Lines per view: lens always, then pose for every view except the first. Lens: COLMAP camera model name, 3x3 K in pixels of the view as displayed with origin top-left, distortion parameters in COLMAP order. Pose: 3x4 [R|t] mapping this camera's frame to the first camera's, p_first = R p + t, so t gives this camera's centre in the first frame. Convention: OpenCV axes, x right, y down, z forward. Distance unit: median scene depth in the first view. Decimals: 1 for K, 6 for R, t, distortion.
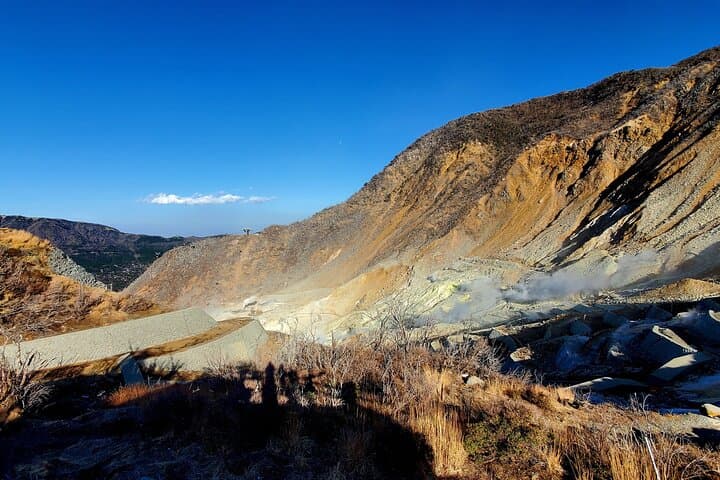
lens RADIAL K [[518.7, 0, 360.0], [0, 518.7, 240.0], [0, 0, 1]] dist [0.058493, -0.005824]
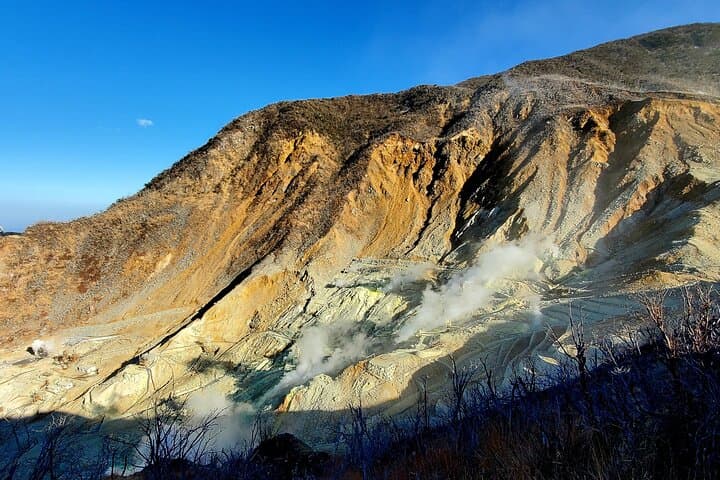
lens RADIAL K [[518.7, 0, 360.0], [0, 518.7, 240.0], [0, 0, 1]] dist [0.058493, -0.005824]
pose [[0.749762, -0.029446, 0.661052, -0.375126], [0.012794, 0.999468, 0.030010, -0.024872], [-0.661584, -0.014043, 0.749740, 0.273698]]
